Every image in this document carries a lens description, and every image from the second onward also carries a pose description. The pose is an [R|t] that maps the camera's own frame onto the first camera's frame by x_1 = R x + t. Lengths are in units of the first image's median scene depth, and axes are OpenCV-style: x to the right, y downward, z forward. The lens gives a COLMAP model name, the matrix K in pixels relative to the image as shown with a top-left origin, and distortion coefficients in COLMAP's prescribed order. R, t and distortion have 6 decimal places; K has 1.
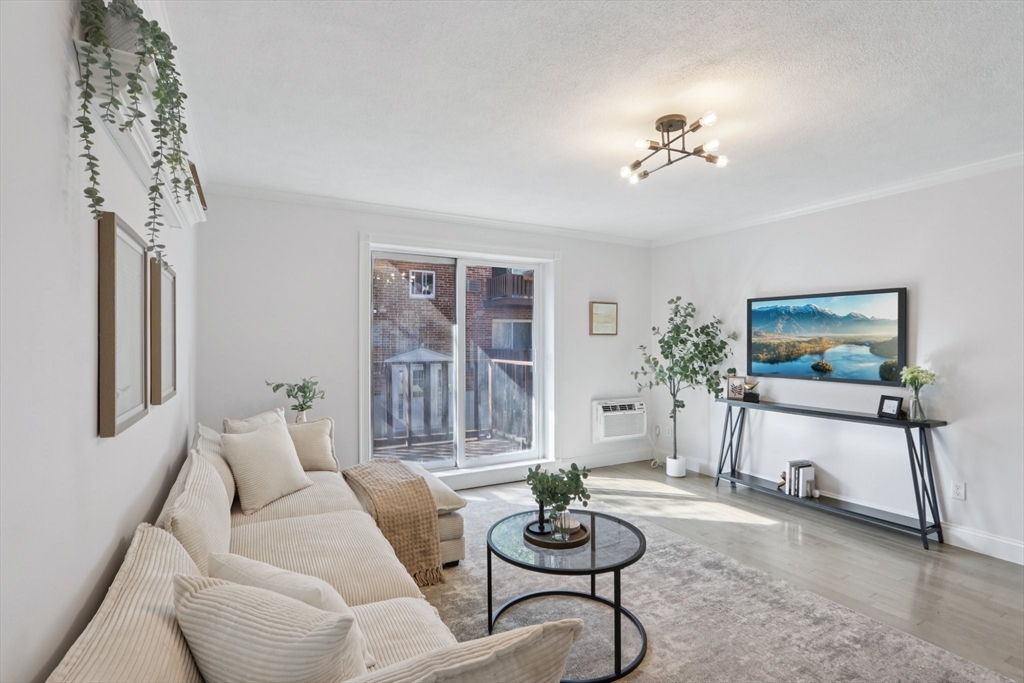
lens RADIAL K [[495.3, 0, 492.2], [0, 495.3, 347.2], [0, 0, 1]] dist [-0.020142, 0.004729]
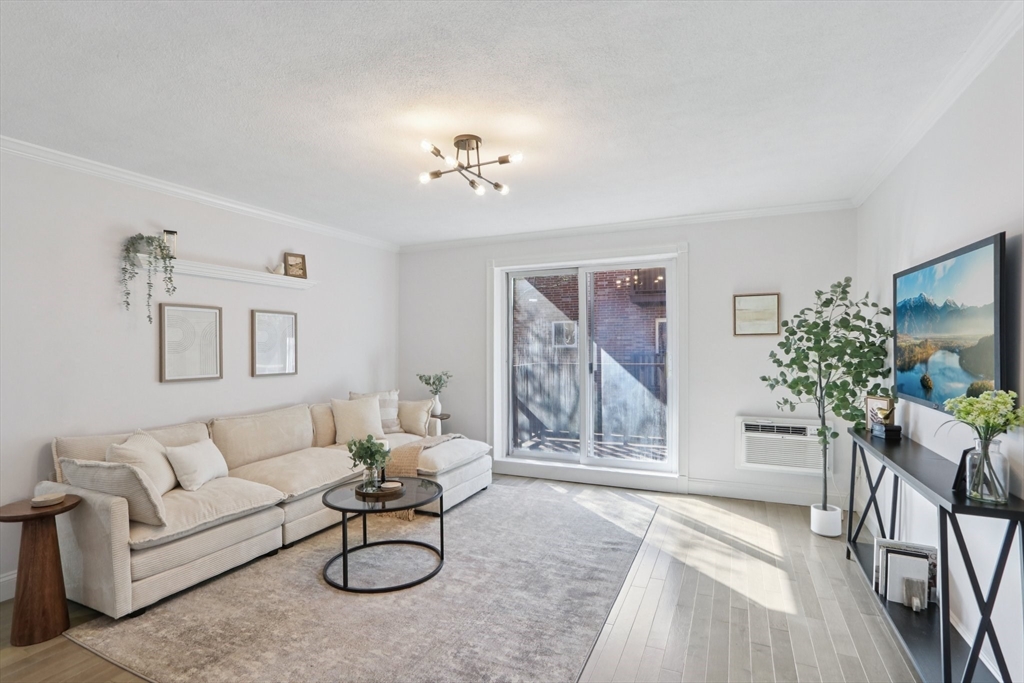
lens RADIAL K [[495.3, 0, 498.5], [0, 495.3, 355.9], [0, 0, 1]] dist [-0.020142, 0.004729]
pose [[0.606867, 0.014585, -0.794670, 0.711877], [-0.000963, 0.999844, 0.017615, -0.007193], [0.794803, -0.009924, 0.606786, 0.222460]]
